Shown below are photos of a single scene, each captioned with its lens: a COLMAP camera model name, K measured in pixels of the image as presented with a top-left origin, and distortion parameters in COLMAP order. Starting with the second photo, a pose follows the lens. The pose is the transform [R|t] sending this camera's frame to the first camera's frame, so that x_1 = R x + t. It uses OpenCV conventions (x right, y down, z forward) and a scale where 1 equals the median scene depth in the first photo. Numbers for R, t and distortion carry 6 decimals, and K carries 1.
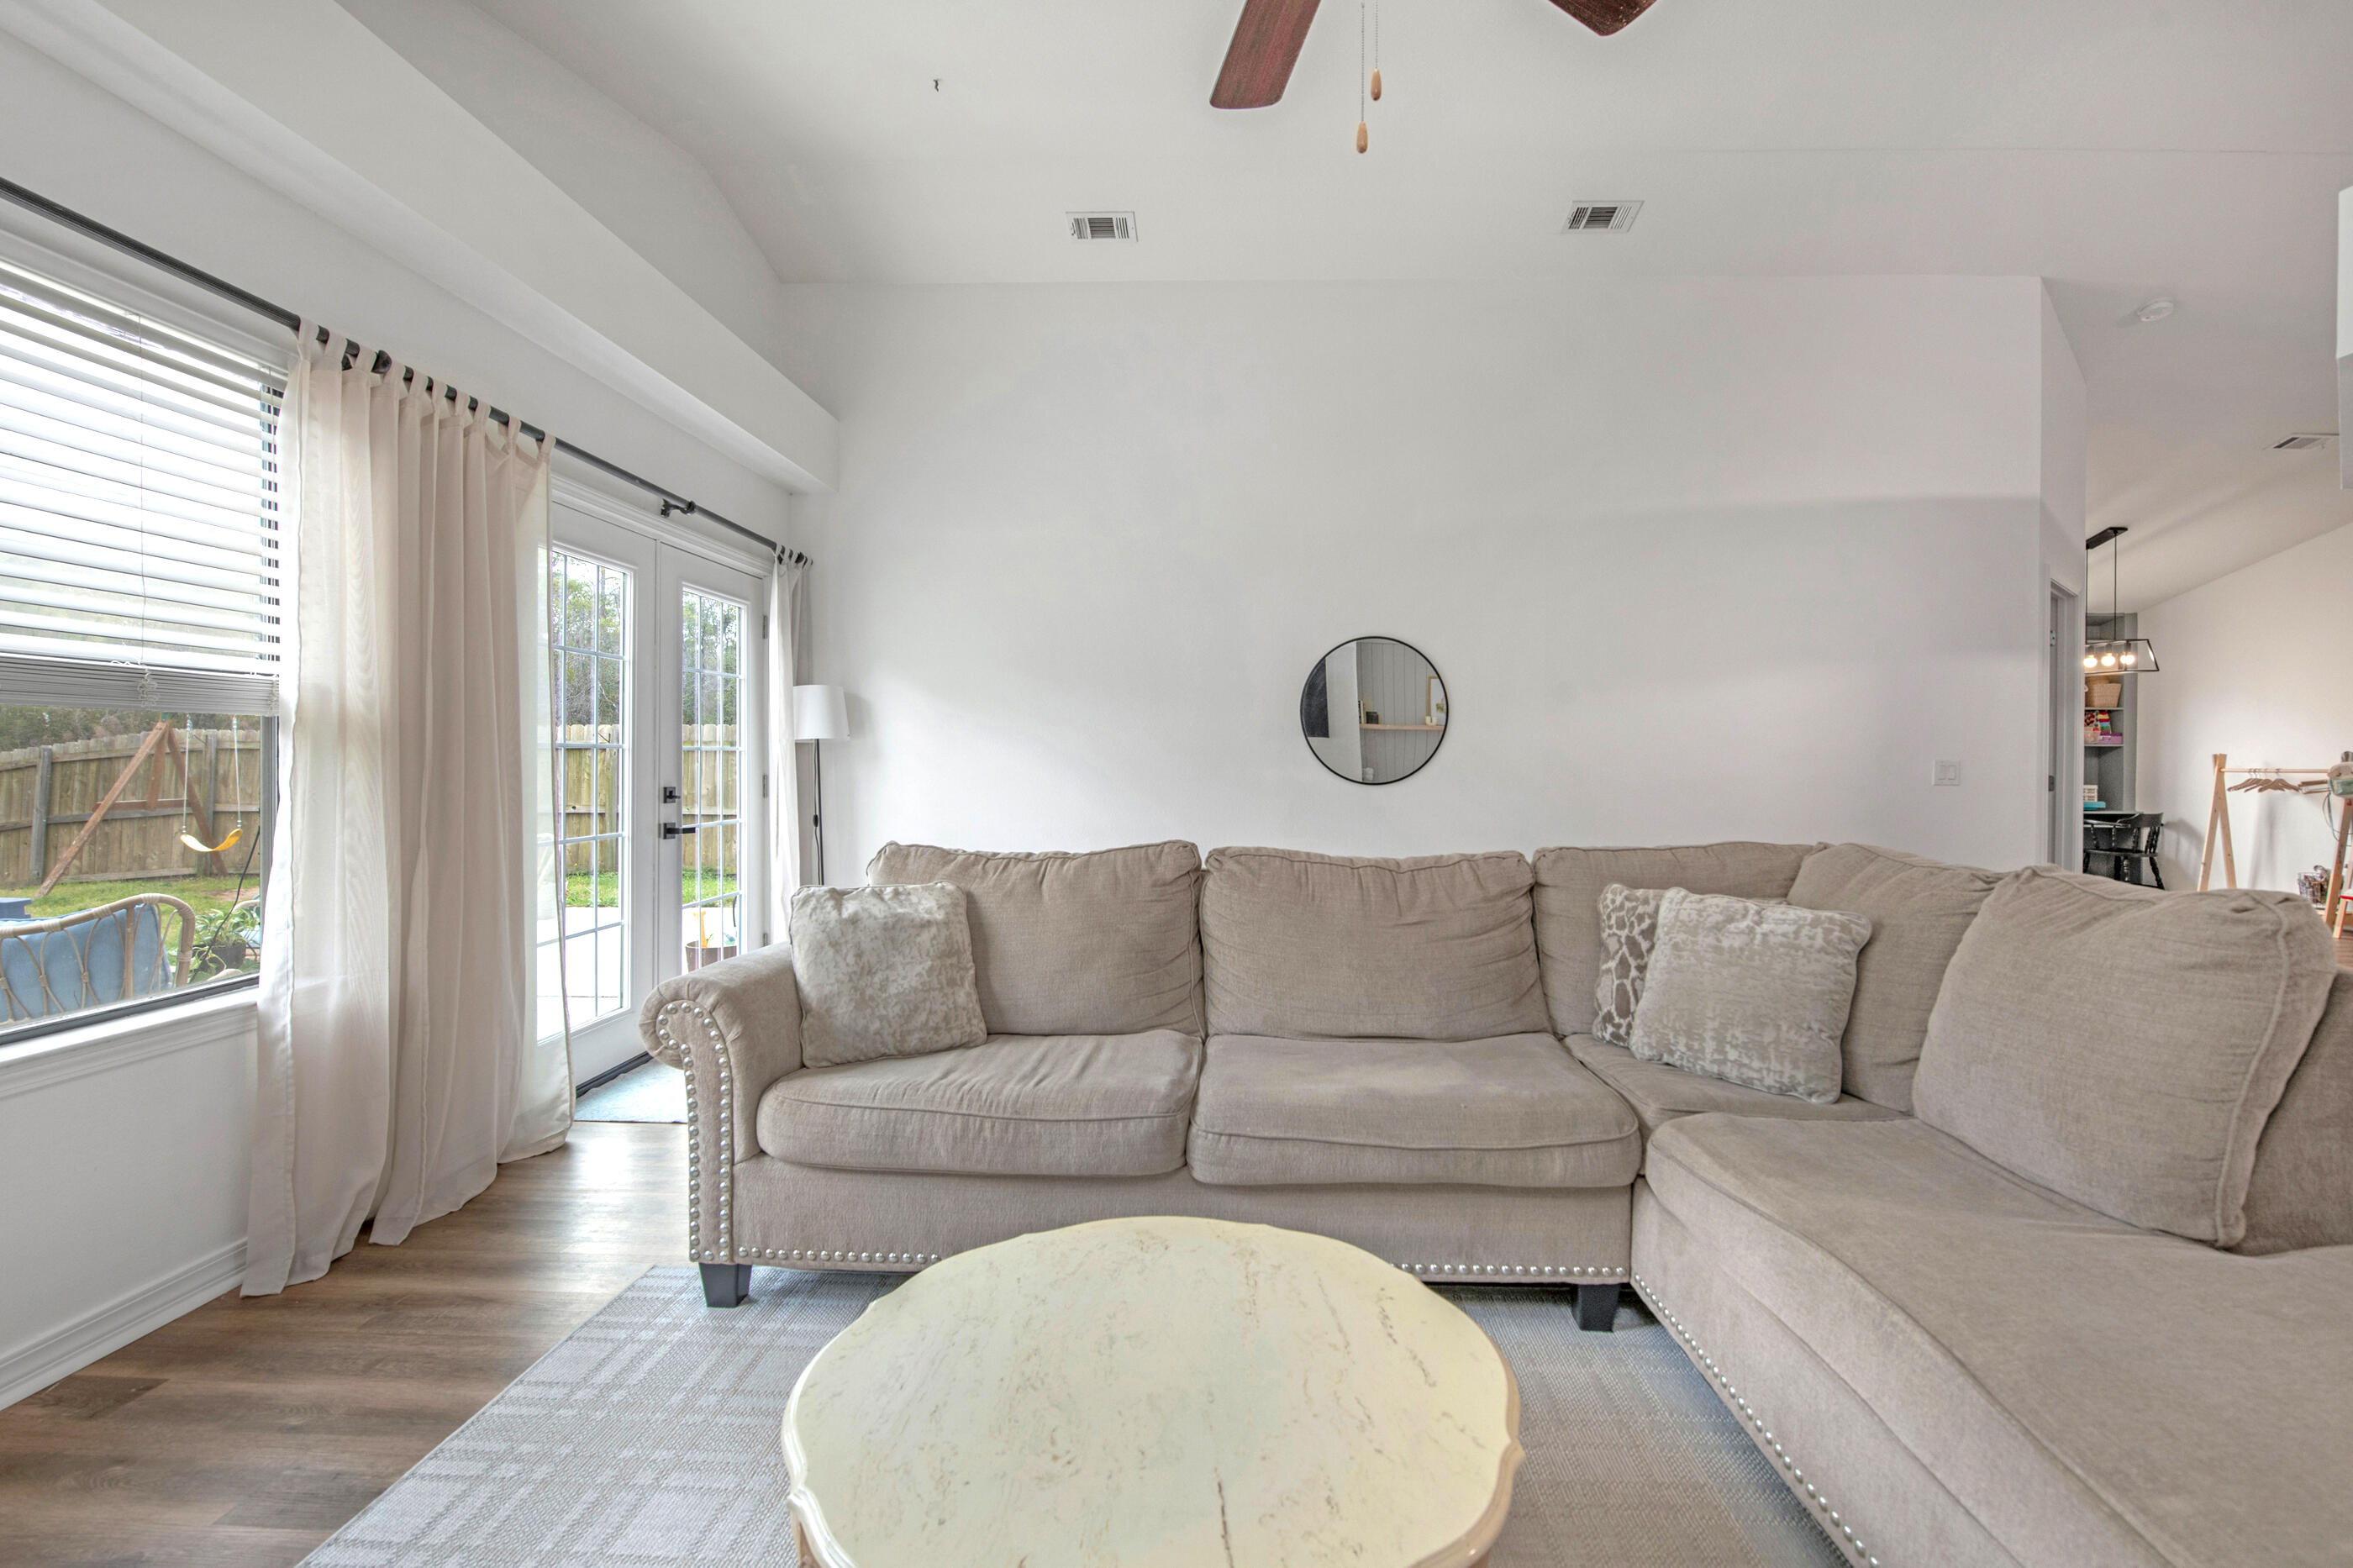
lens RADIAL K [[1066.0, 0, 1162.6], [0, 1066.0, 765.5], [0, 0, 1]] dist [-0.021749, -0.004913]
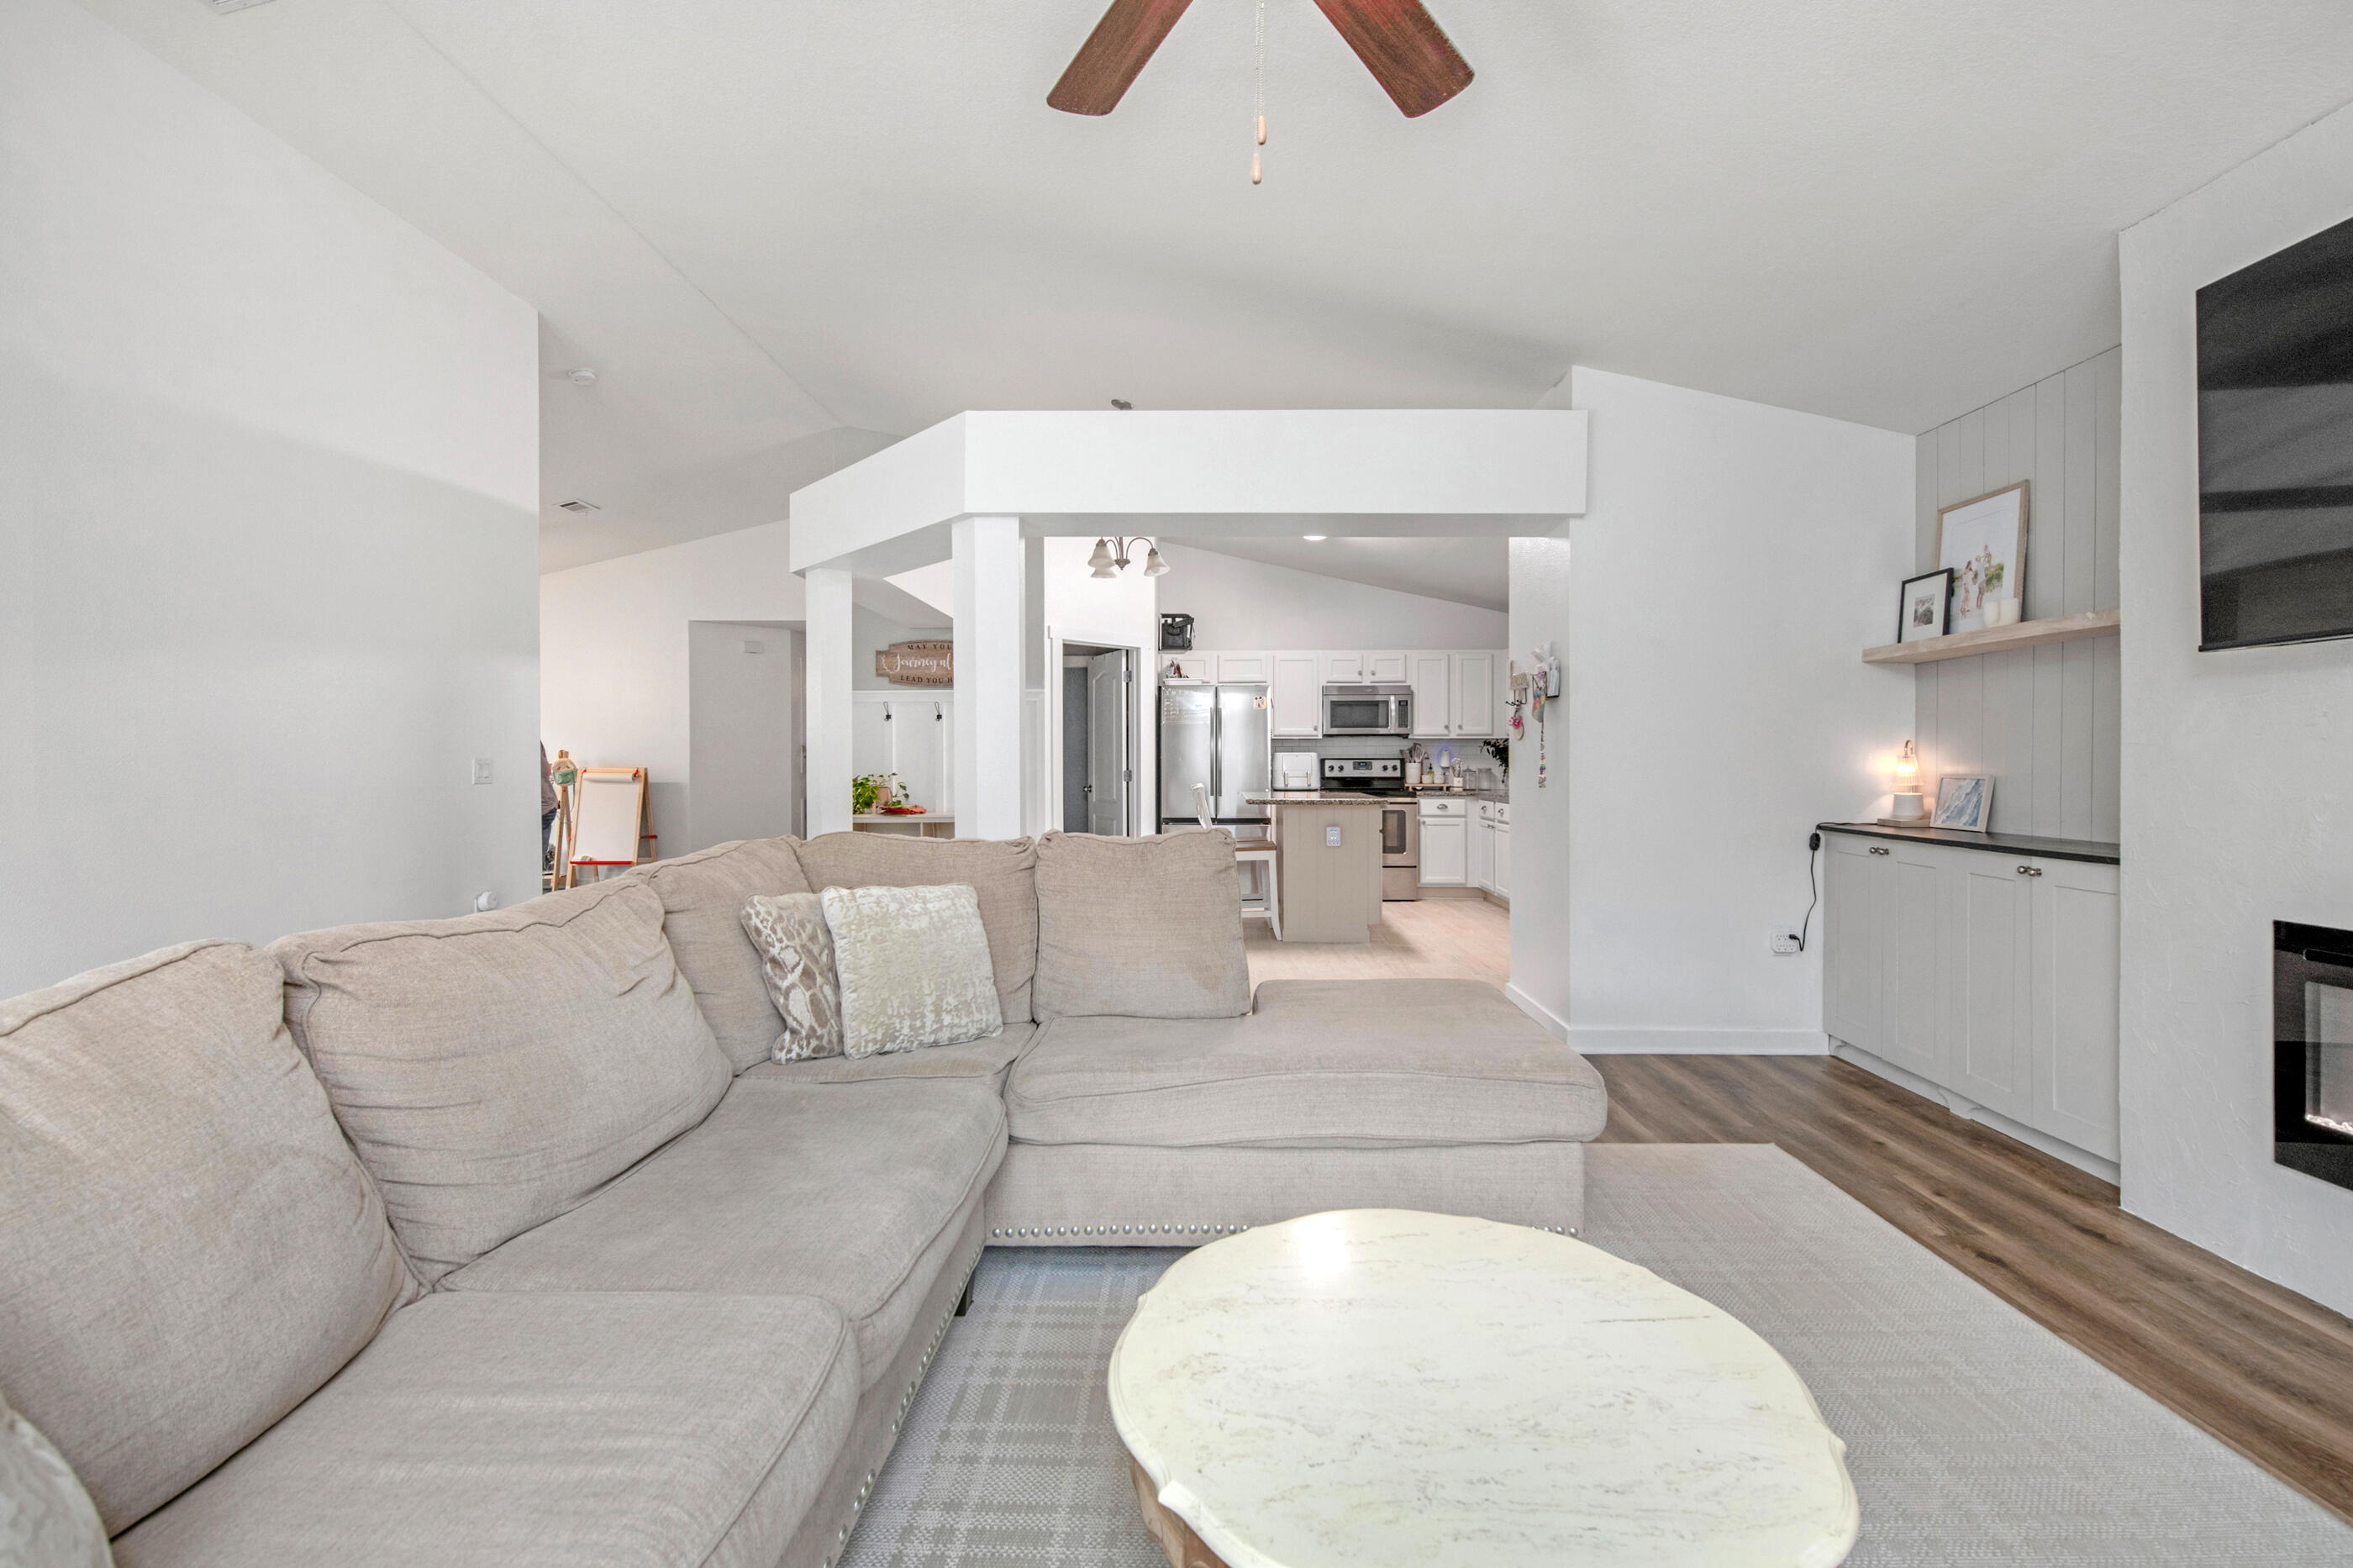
lens RADIAL K [[1080.3, 0, 1182.6], [0, 1080.3, 771.7], [0, 0, 1]] dist [-0.019546, -0.000676]
pose [[-0.056227, -0.017631, 0.998262, -0.562042], [0.008518, 0.999799, 0.018138, -0.010162], [-0.998382, 0.009523, -0.056065, 0.728297]]
